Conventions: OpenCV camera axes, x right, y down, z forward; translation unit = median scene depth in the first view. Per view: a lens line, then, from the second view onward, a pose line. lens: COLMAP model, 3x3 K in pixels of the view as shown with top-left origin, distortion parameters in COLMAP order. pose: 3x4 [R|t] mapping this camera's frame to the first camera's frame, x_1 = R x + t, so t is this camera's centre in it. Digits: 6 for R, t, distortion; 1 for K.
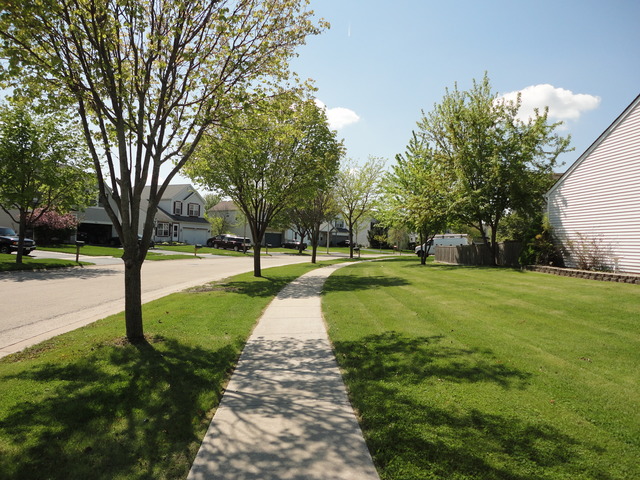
lens RADIAL K [[466.7, 0, 318.7], [0, 466.7, 236.6], [0, 0, 1]] dist [-0.028854, 0.001770]
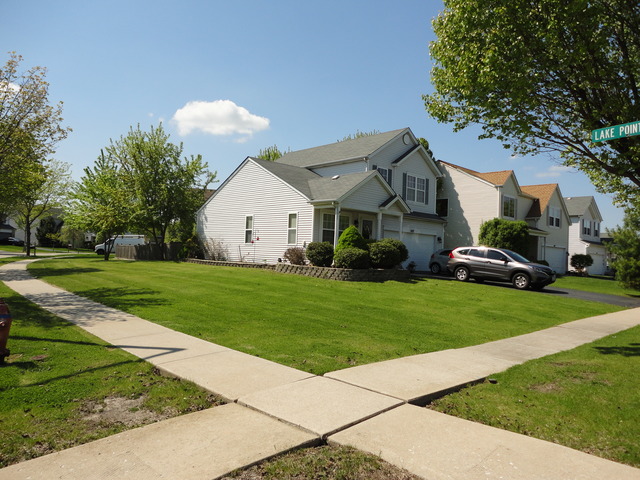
lens RADIAL K [[466.7, 0, 319.8], [0, 466.7, 234.1], [0, 0, 1]] dist [-0.028854, 0.001770]
pose [[0.785146, 0.023850, 0.618851, -0.117259], [-0.021179, 0.999708, -0.011658, -0.008321], [-0.618948, -0.003953, 0.785422, -0.386457]]
